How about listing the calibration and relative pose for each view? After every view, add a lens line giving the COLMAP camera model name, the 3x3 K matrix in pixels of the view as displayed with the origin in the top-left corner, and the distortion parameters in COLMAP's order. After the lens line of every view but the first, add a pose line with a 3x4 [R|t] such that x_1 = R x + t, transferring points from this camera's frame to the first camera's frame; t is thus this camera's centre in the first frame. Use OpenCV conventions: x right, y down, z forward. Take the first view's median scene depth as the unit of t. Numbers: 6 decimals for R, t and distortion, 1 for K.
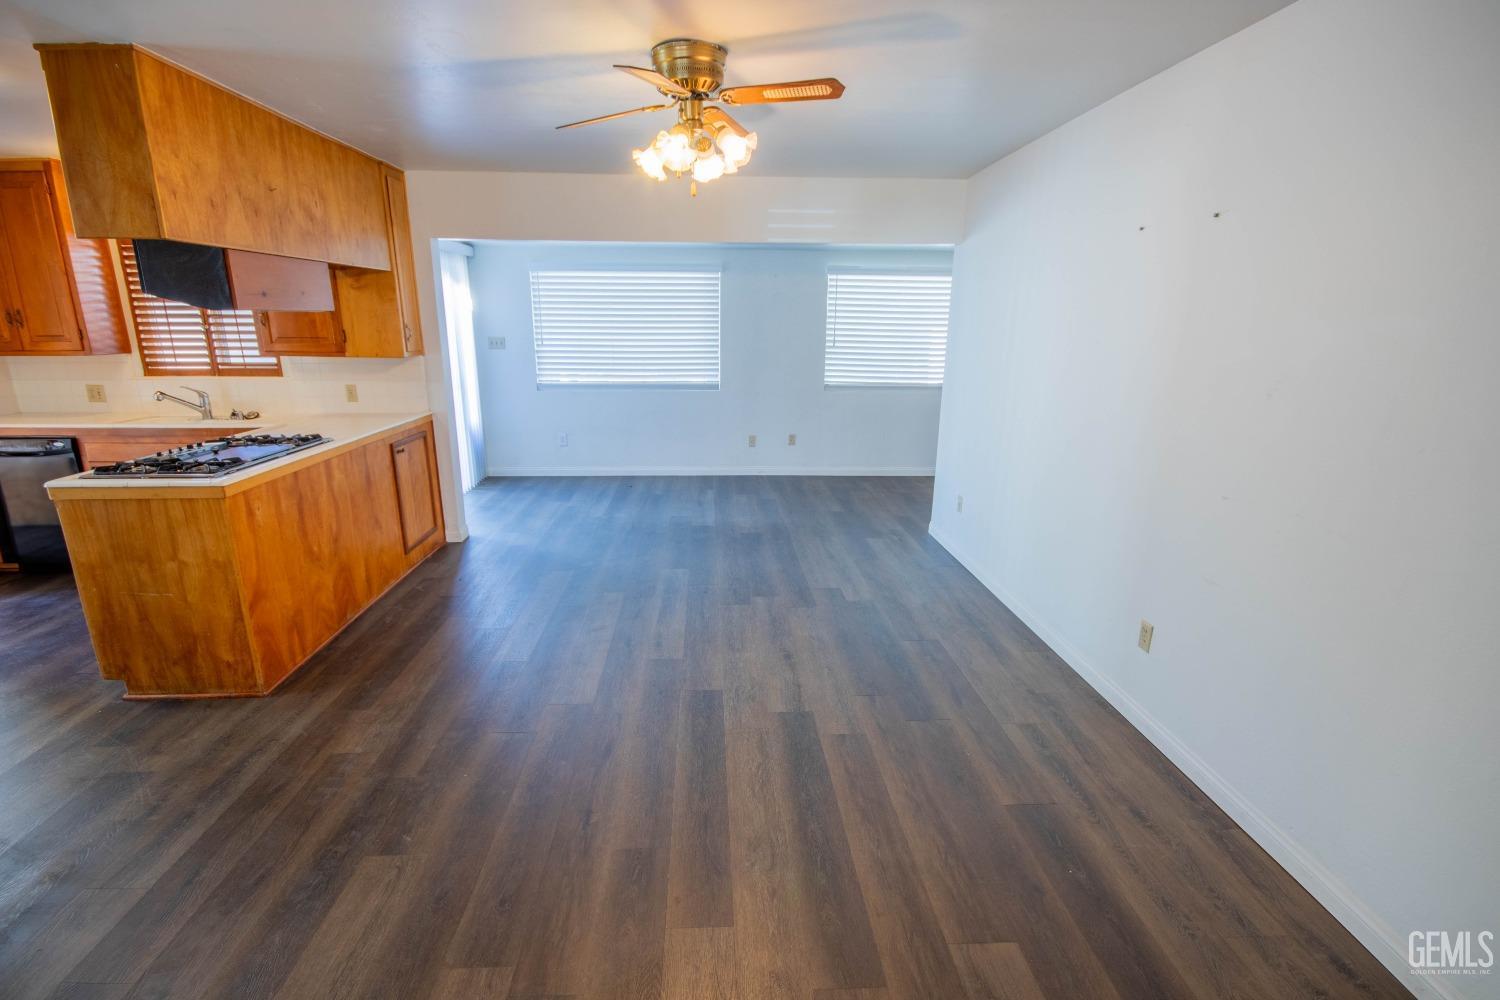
lens RADIAL K [[696.0, 0, 734.0], [0, 696.0, 510.7], [0, 0, 1]] dist [0.012631, -0.011824]
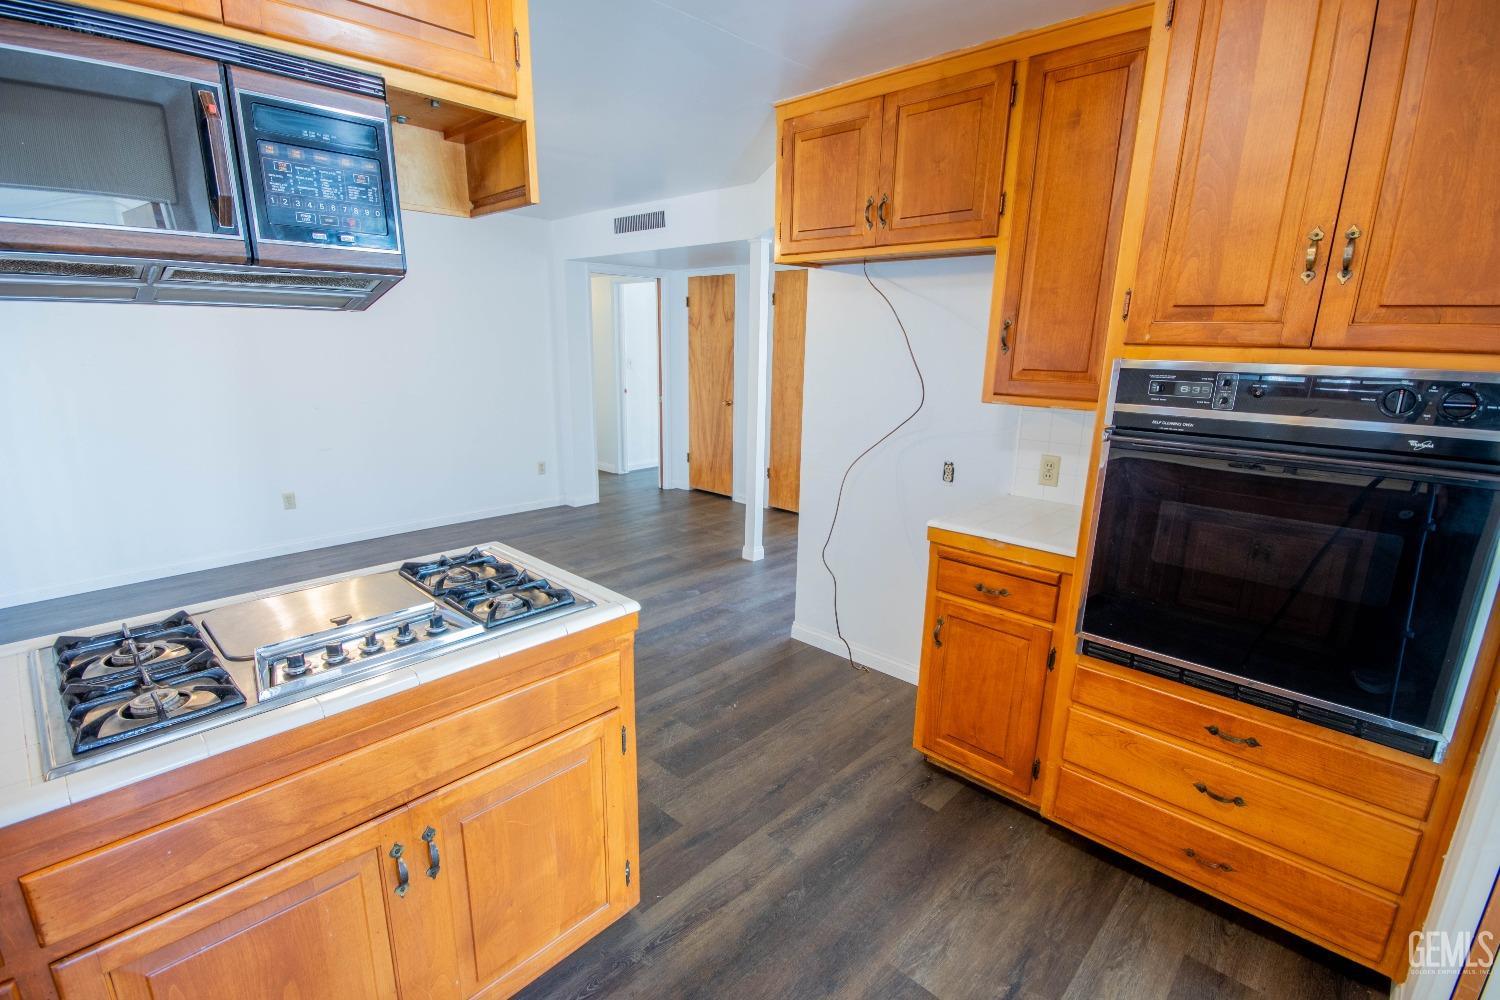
lens RADIAL K [[698.0, 0, 734.2], [0, 698.0, 513.8], [0, 0, 1]] dist [0.007991, -0.008357]
pose [[-0.690591, -0.194931, 0.696481, -0.933431], [0.176006, 0.888748, 0.423260, -0.224193], [-0.701503, 0.414885, -0.579452, 0.808089]]
